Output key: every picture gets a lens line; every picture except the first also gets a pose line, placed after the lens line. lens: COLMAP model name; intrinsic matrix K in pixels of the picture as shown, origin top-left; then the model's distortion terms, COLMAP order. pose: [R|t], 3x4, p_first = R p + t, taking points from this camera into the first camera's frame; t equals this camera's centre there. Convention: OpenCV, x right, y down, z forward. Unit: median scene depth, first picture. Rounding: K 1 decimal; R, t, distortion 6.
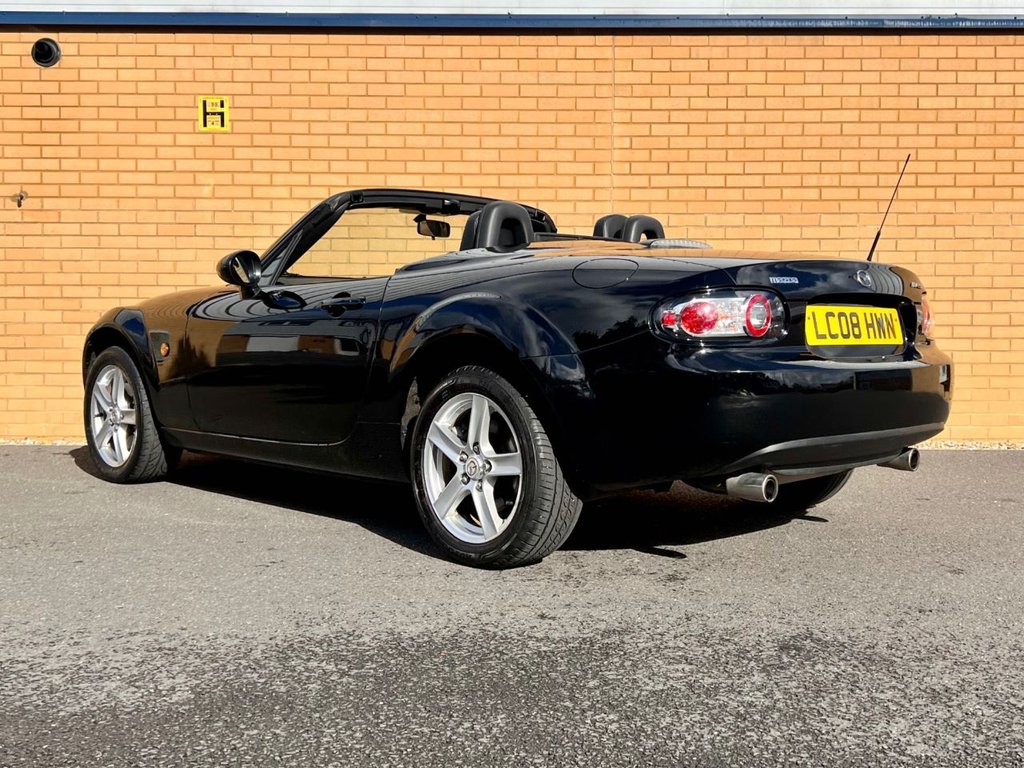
lens RADIAL K [[1139.9, 0, 544.6], [0, 1139.9, 379.2], [0, 0, 1]] dist [0.115198, -0.258086]
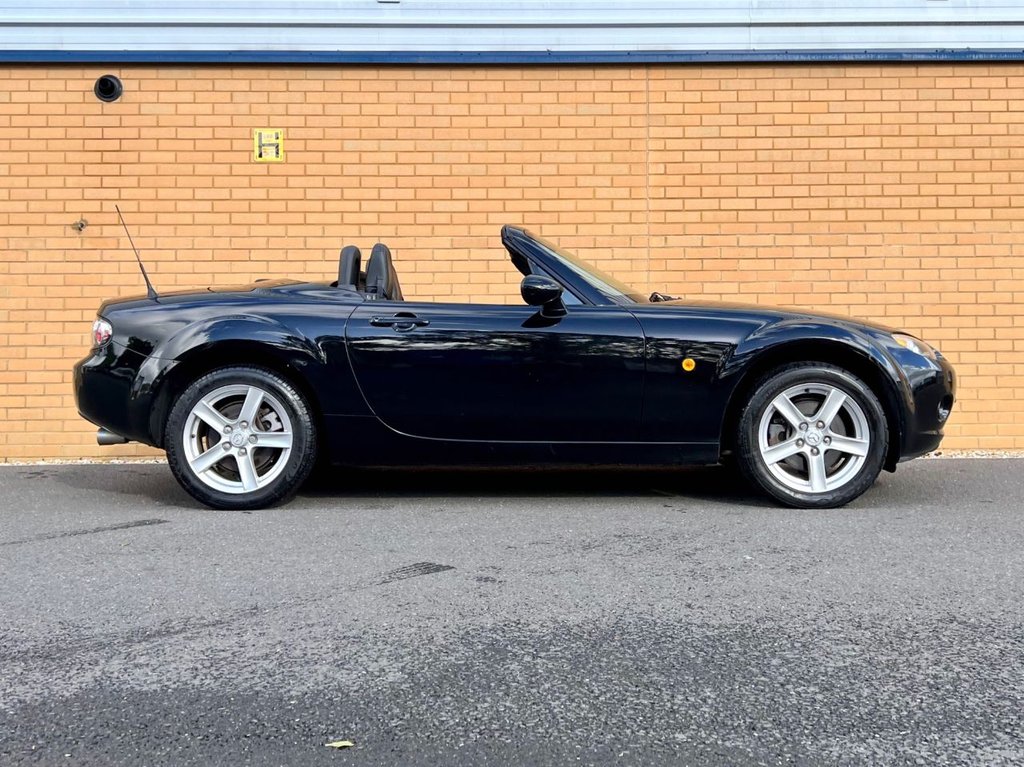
lens RADIAL K [[1123.1, 0, 533.6], [0, 1123.1, 319.7], [0, 0, 1]] dist [0.137748, -0.334114]
pose [[0.999812, -0.009518, 0.016911, -0.064815], [0.010769, 0.997088, -0.075489, 0.008962], [-0.016143, 0.075657, 0.997003, -0.021889]]
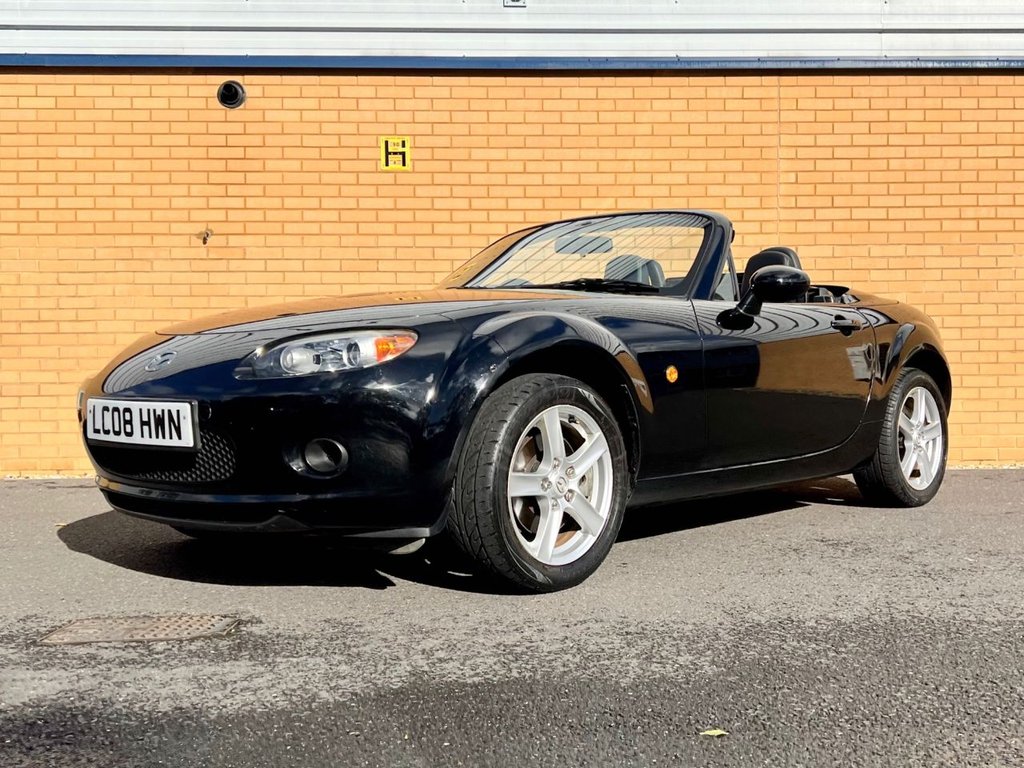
lens RADIAL K [[1118.2, 0, 590.6], [0, 1118.2, 388.4], [0, 0, 1]] dist [0.122768, -0.283252]
pose [[0.999446, -0.011091, 0.031365, -0.145996], [0.012126, 0.999381, -0.033011, 0.016347], [-0.030979, 0.033373, 0.998963, -0.010273]]
